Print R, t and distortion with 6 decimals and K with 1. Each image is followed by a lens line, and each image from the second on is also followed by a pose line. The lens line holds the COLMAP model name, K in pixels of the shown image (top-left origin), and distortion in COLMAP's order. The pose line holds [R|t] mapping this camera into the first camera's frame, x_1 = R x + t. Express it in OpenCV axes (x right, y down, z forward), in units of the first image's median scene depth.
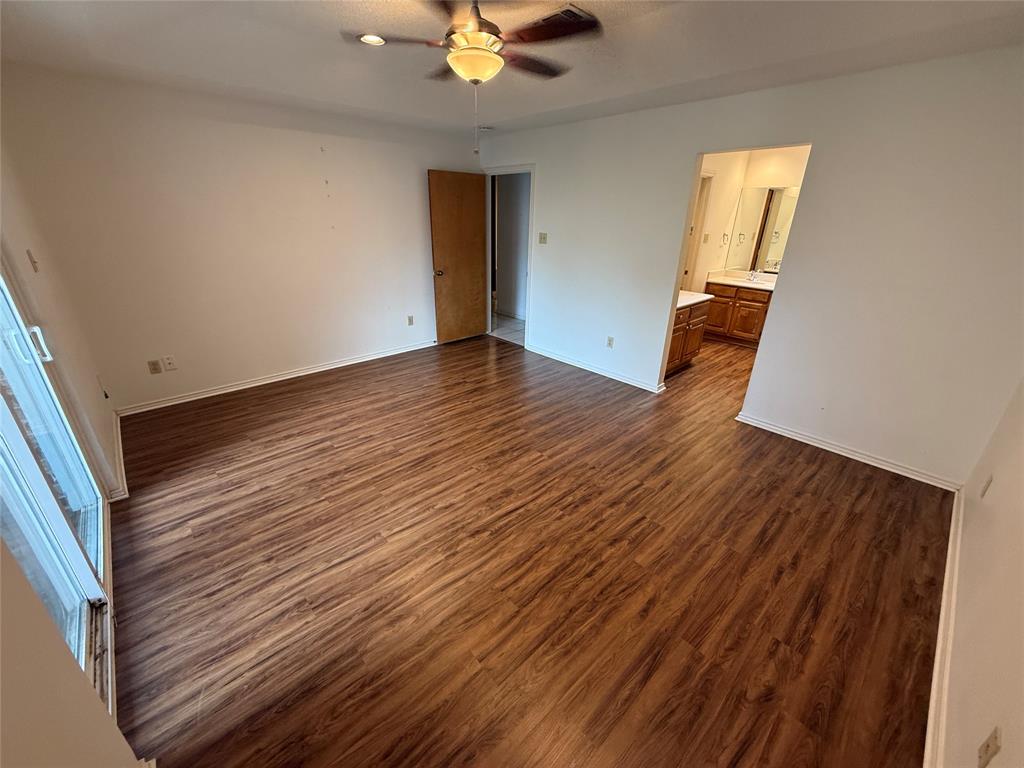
lens RADIAL K [[406.7, 0, 506.2], [0, 406.7, 386.3], [0, 0, 1]] dist [-0.003554, 0.000930]
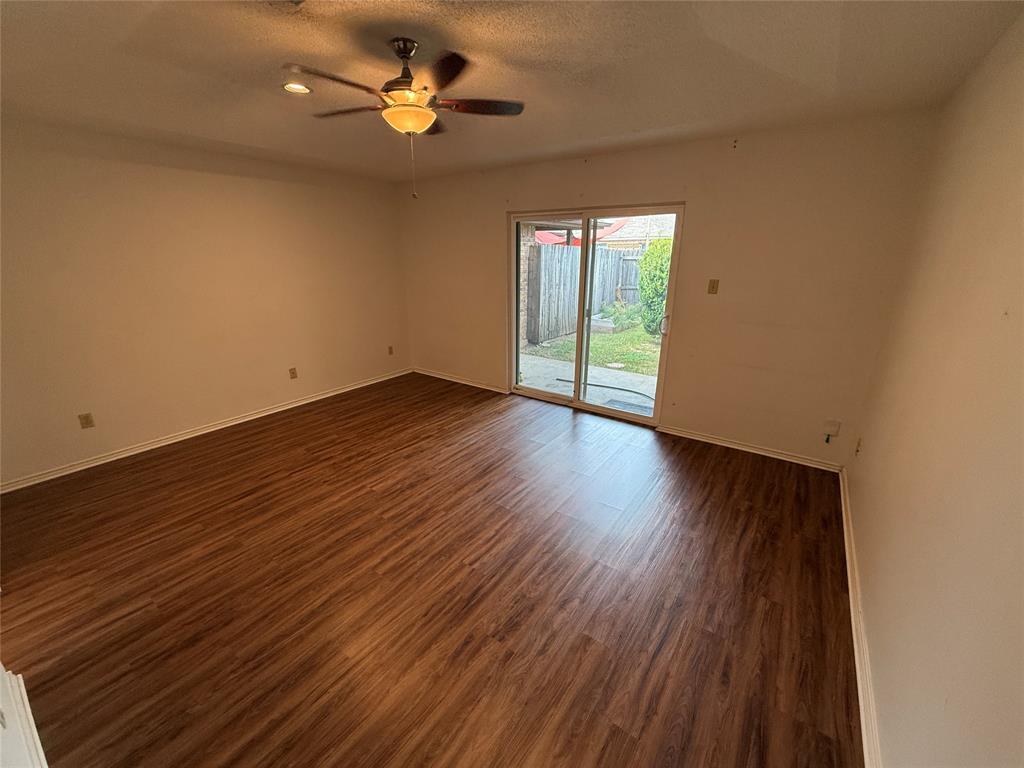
lens RADIAL K [[406.7, 0, 504.7], [0, 406.7, 386.7], [0, 0, 1]] dist [-0.003554, 0.000930]
pose [[-0.980332, 0.050605, -0.190756, -0.053542], [-0.088201, 0.752326, 0.652860, -0.687247], [0.176549, 0.656844, -0.733066, 1.609629]]
